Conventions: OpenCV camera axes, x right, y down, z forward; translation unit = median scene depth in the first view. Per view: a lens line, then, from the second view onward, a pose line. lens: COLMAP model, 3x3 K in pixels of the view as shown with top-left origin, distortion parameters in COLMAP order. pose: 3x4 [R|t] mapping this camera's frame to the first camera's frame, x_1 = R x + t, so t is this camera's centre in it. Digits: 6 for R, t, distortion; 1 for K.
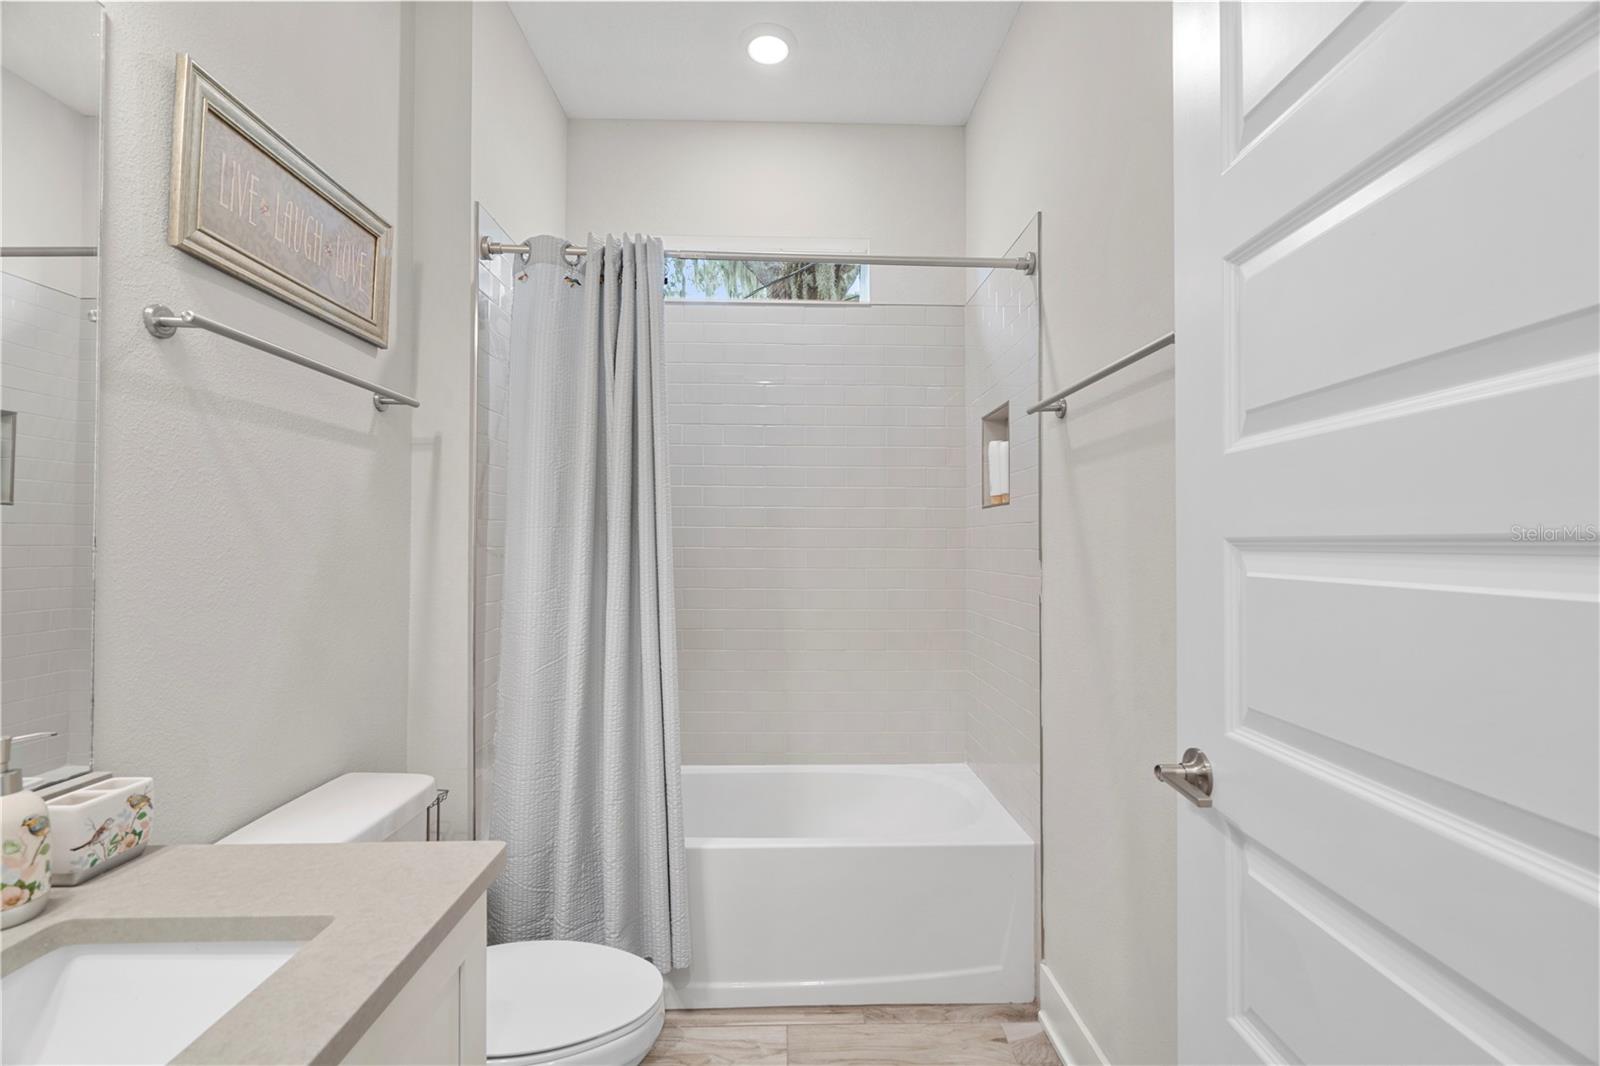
lens RADIAL K [[725.4, 0, 785.2], [0, 725.4, 527.4], [0, 0, 1]] dist [-0.000086, 0.001846]
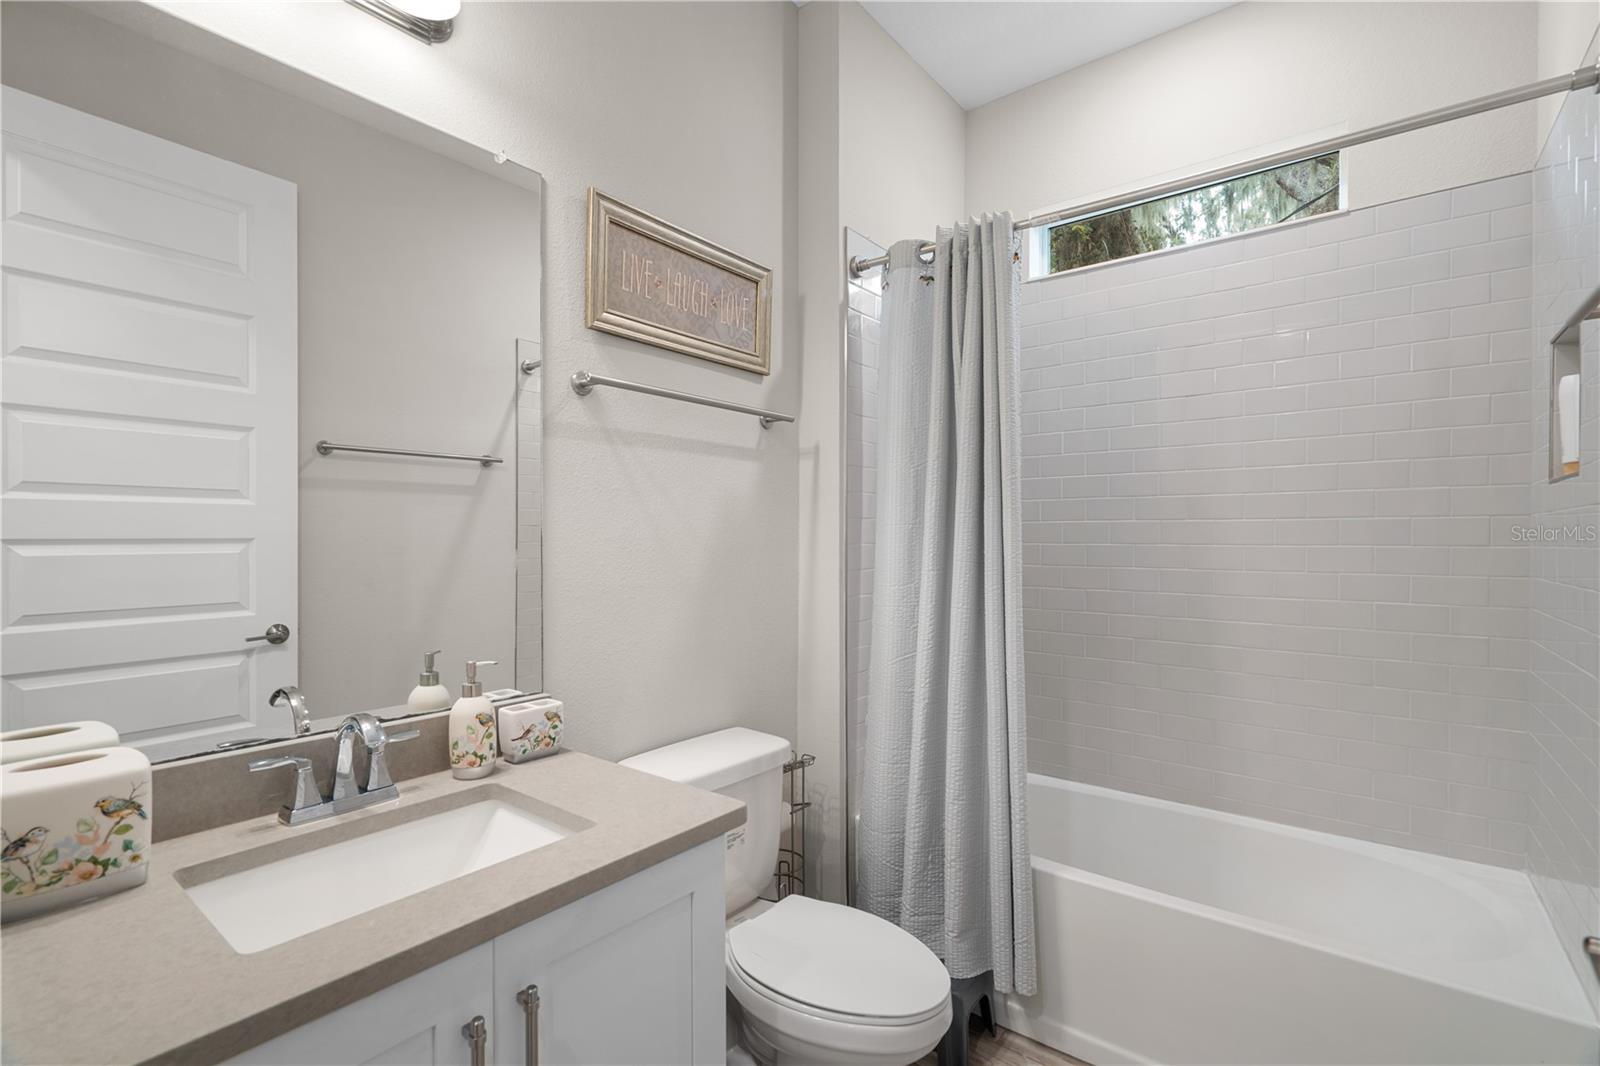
lens RADIAL K [[725.4, 0, 790.5], [0, 725.4, 541.7], [0, 0, 1]] dist [-0.000086, 0.001846]
pose [[0.768184, -0.000813, -0.640228, 0.238797], [0.016053, 0.999709, 0.017992, 0.003943], [0.640027, -0.024099, 0.767974, 0.112577]]
